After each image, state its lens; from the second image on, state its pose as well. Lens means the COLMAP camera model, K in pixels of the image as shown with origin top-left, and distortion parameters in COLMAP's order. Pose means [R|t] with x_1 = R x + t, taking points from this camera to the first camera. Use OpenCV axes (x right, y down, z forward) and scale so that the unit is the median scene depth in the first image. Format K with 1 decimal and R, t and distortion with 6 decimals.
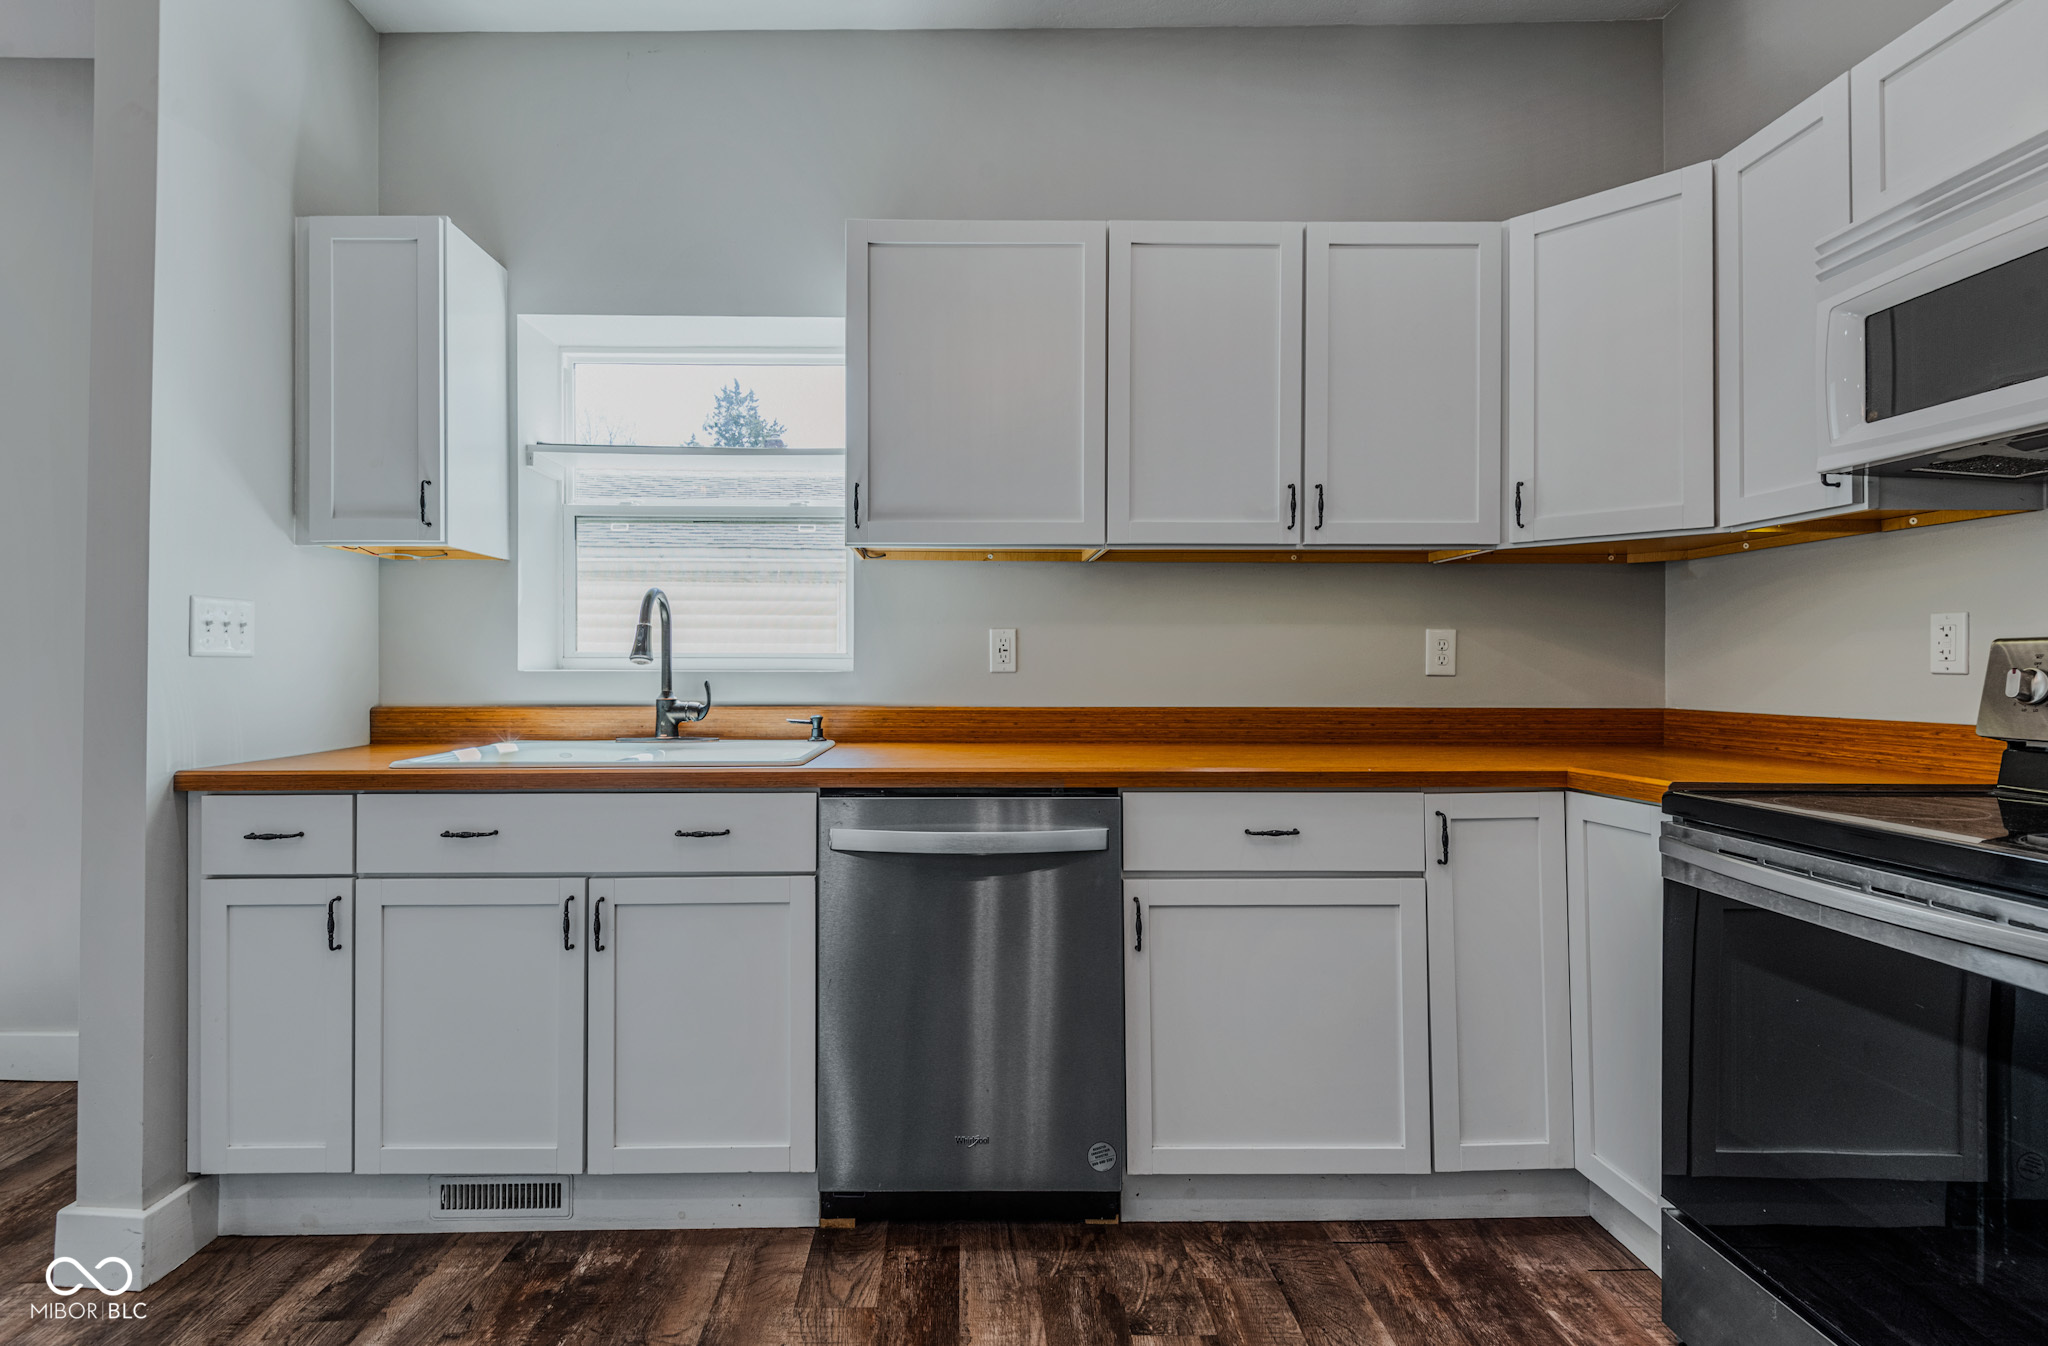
lens RADIAL K [[965.8, 0, 967.2], [0, 965.8, 656.0], [0, 0, 1]] dist [0.027200, -0.015968]
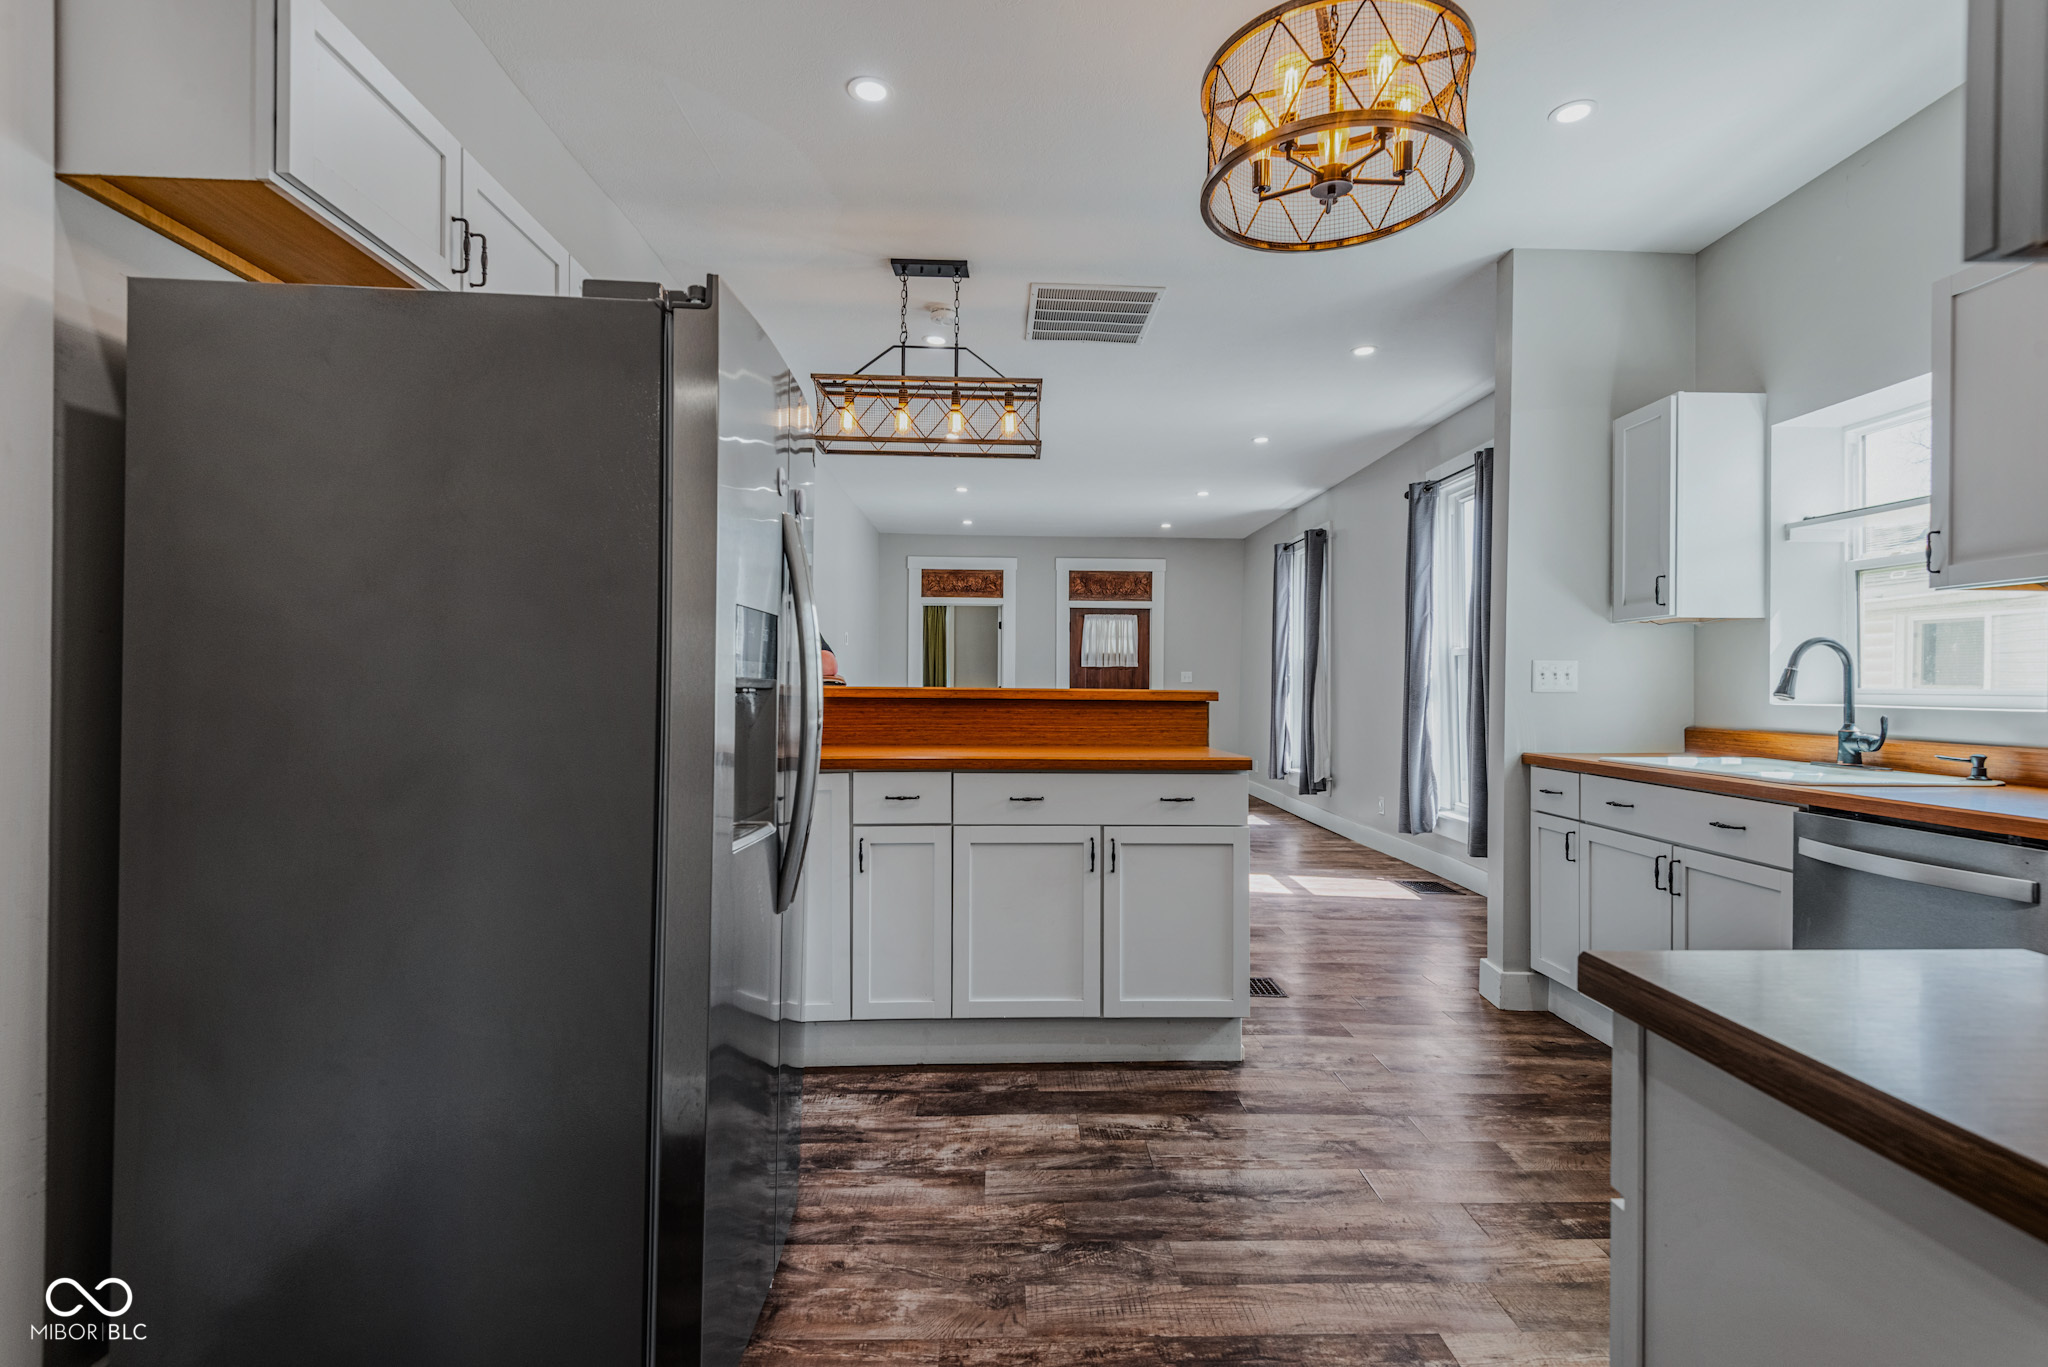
lens RADIAL K [[972.3, 0, 1028.8], [0, 972.3, 688.3], [0, 0, 1]] dist [0.037903, -0.023628]
pose [[0.025056, 0.003887, -0.999678, 1.045362], [0.002576, 0.999989, 0.003953, -0.016995], [0.999683, -0.002675, 0.025046, -0.013045]]
